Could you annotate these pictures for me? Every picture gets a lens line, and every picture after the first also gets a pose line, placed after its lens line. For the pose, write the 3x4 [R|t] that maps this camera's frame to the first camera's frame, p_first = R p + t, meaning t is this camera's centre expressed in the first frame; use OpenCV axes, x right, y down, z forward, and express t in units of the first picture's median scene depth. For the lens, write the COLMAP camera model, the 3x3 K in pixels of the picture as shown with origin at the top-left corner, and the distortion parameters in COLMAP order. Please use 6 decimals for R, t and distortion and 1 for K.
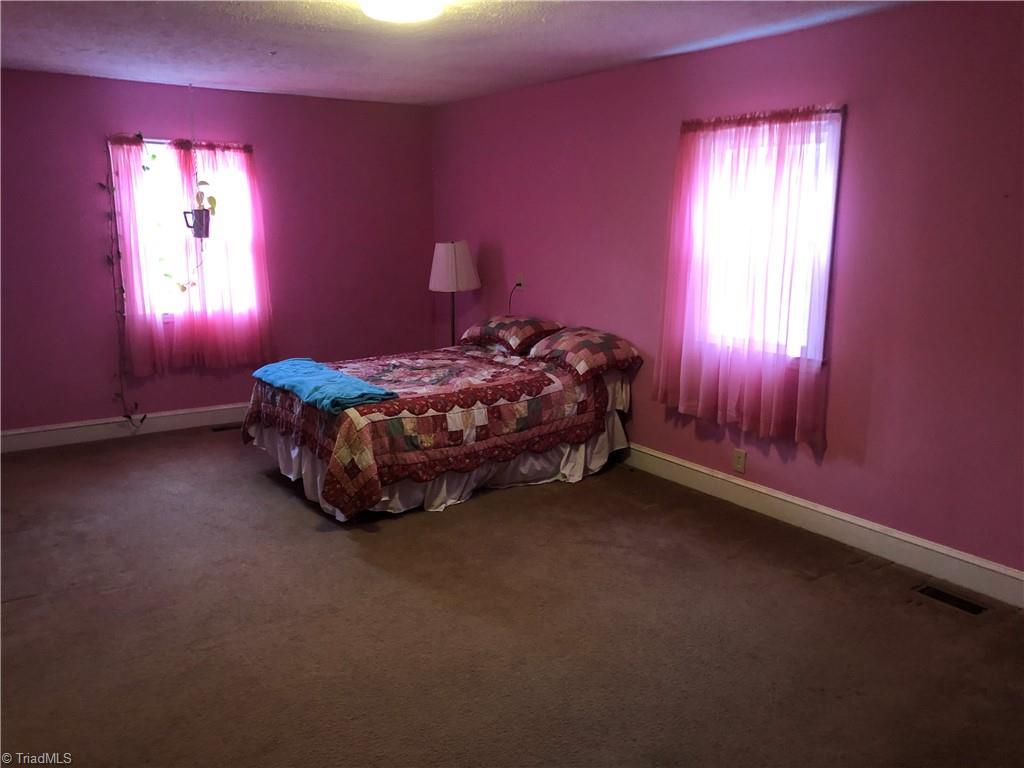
lens RADIAL K [[836.8, 0, 512.0], [0, 836.8, 384.0], [0, 0, 1]] dist [0.052214, -0.097012]
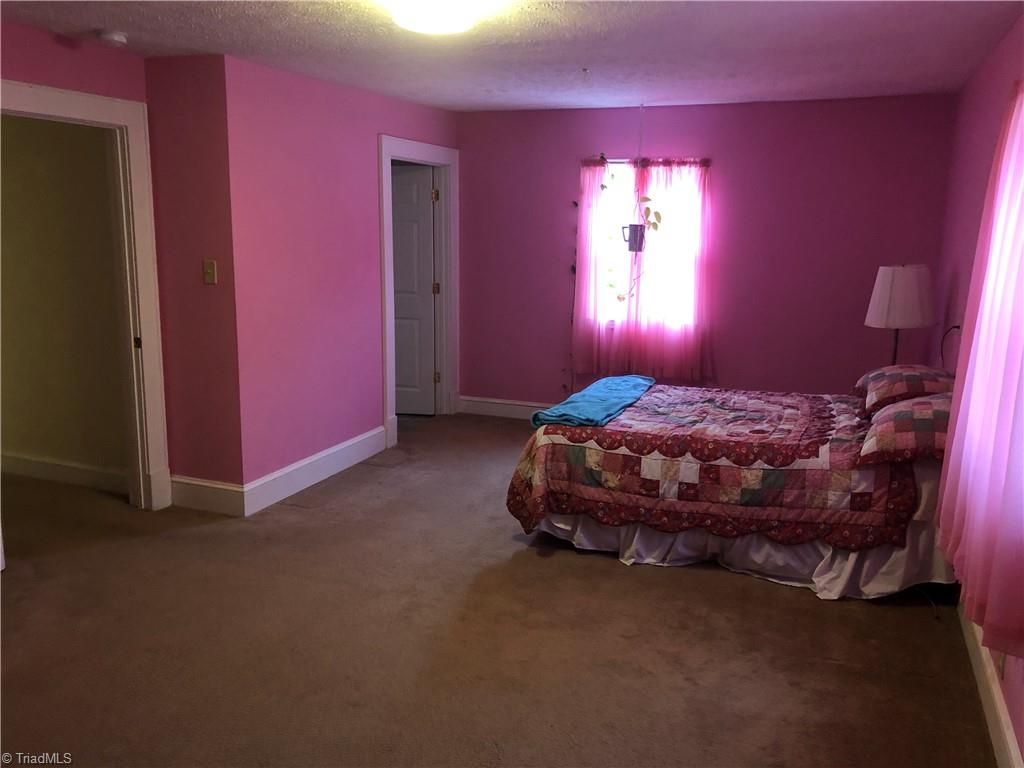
lens RADIAL K [[836.8, 0, 512.0], [0, 836.8, 384.0], [0, 0, 1]] dist [0.052214, -0.097012]
pose [[0.553421, 0.159264, -0.817533, 0.511259], [-0.176960, 0.981622, 0.071438, -0.072046], [0.813886, 0.105136, 0.571434, 0.361890]]
